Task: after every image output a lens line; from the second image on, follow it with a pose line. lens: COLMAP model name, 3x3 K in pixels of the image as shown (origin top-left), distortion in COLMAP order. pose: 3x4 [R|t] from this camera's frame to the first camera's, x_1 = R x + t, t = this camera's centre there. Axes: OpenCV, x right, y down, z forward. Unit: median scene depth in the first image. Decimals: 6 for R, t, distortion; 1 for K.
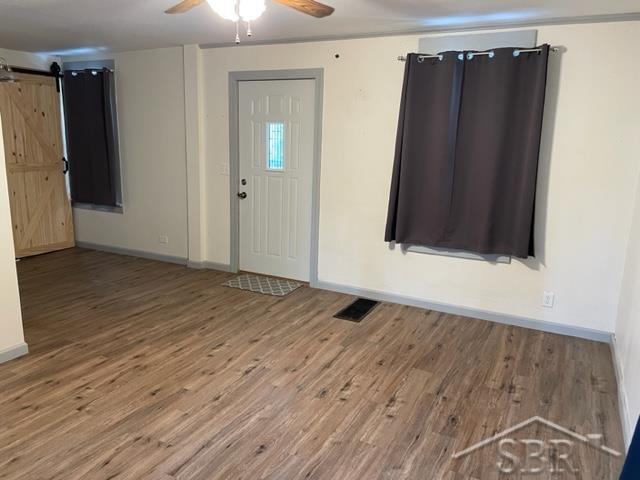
lens RADIAL K [[490.8, 0, 320.0], [0, 490.8, 240.0], [0, 0, 1]] dist [0.003581, -0.003481]
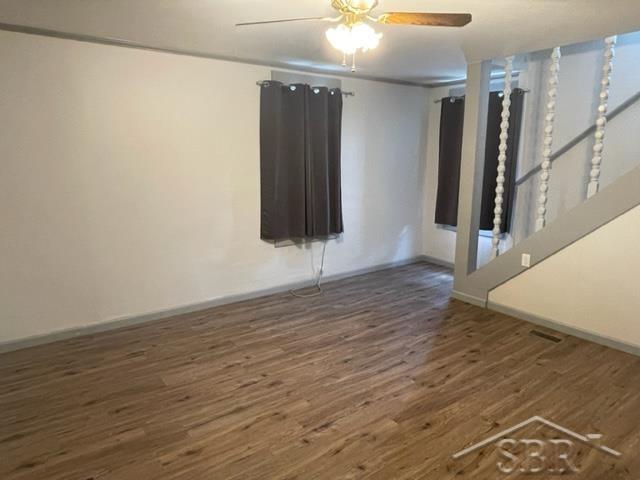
lens RADIAL K [[428.8, 0, 320.0], [0, 428.8, 240.0], [0, 0, 1]] dist [-0.000461, 0.000060]
pose [[-0.906798, -0.107122, 0.407728, -0.423207], [0.058797, 0.925585, 0.373946, -0.324832], [-0.417444, 0.363067, -0.833020, 1.557192]]
